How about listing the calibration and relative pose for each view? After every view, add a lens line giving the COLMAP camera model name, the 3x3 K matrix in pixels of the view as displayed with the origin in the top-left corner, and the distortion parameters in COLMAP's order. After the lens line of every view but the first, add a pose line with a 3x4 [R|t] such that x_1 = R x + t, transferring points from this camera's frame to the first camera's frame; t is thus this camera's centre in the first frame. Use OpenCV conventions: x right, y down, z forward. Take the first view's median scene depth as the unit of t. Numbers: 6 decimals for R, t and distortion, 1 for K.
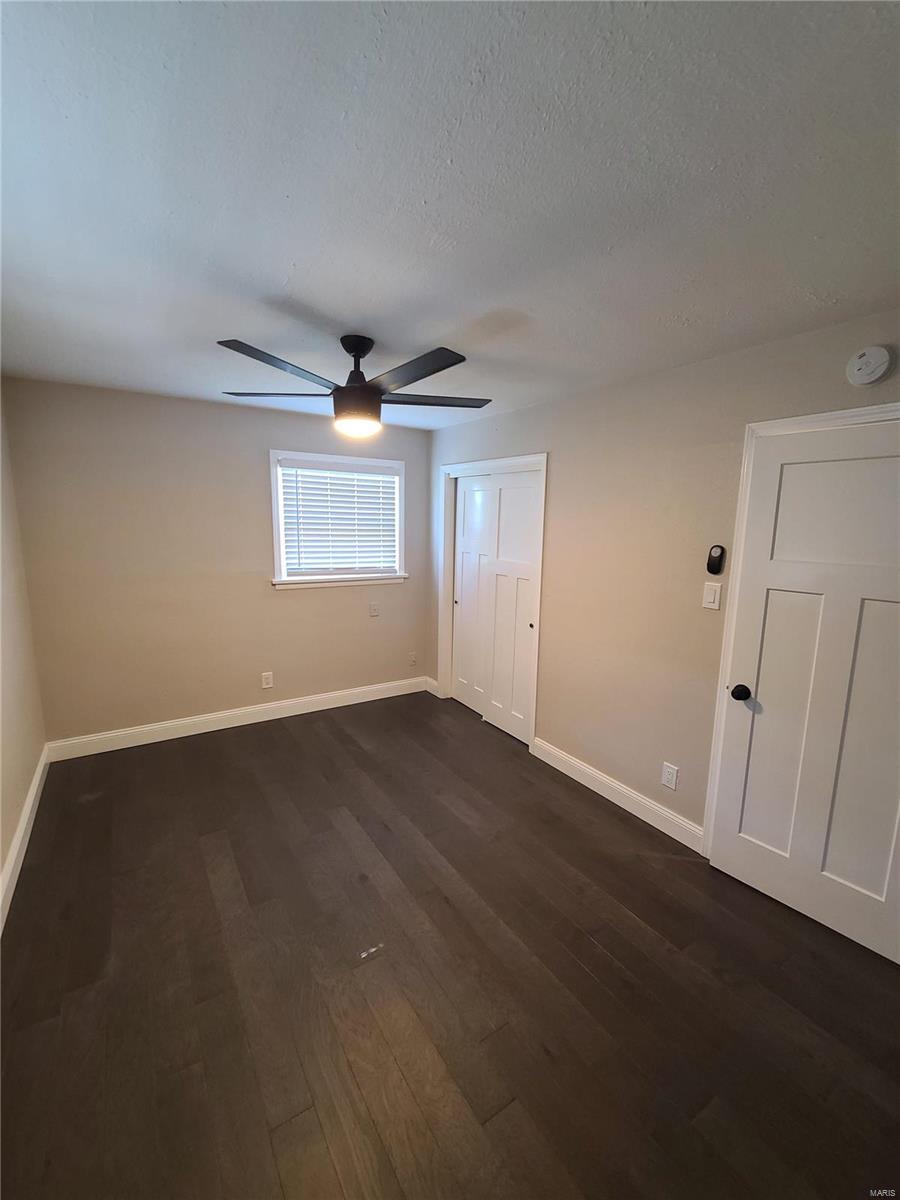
lens RADIAL K [[489.8, 0, 450.0], [0, 489.8, 600.0], [0, 0, 1]] dist [0.000622, -0.003005]
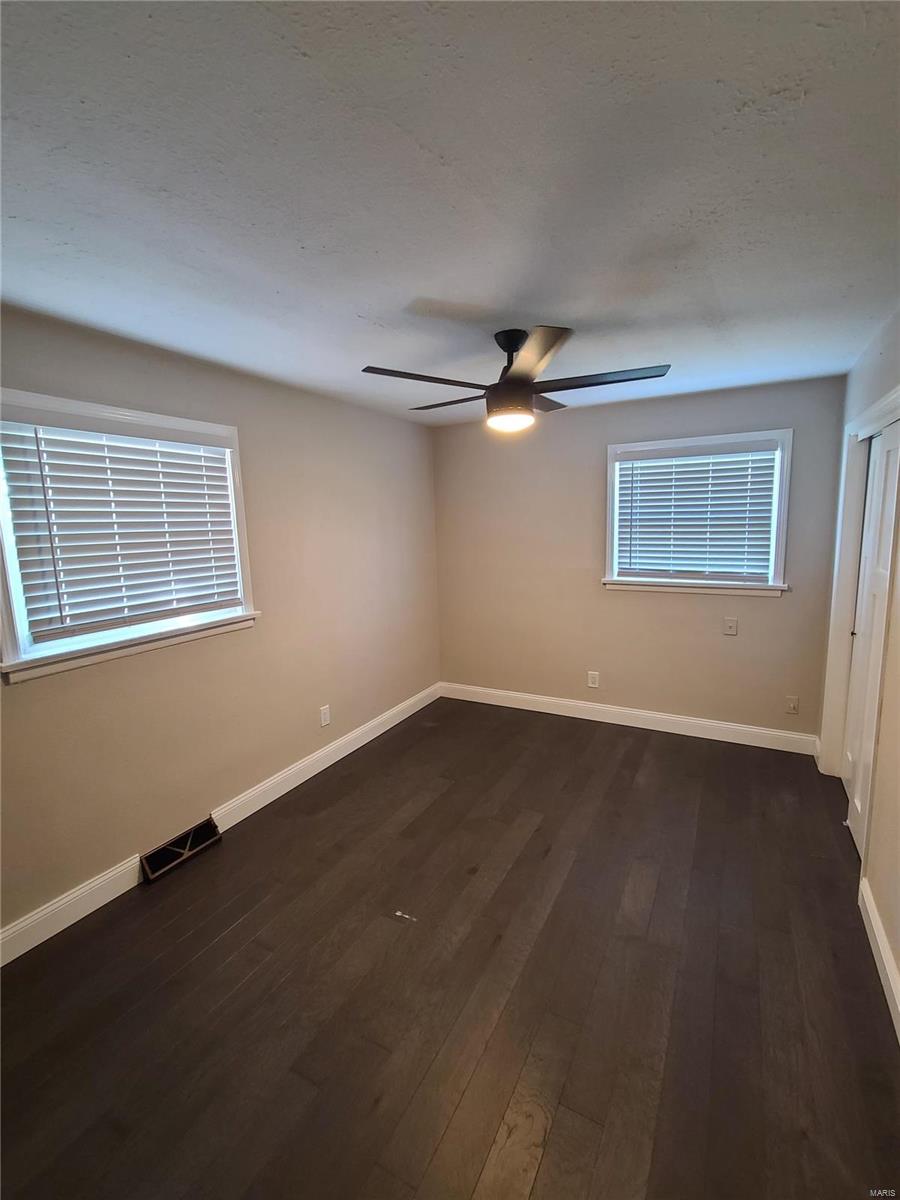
lens RADIAL K [[516.4, 0, 450.0], [0, 516.4, 600.0], [0, 0, 1]] dist [0.001208, -0.002815]
pose [[0.492482, 0.101097, -0.864431, 0.379431], [-0.106591, 0.992760, 0.055378, -0.023379], [0.863770, 0.064868, 0.499693, 0.222970]]
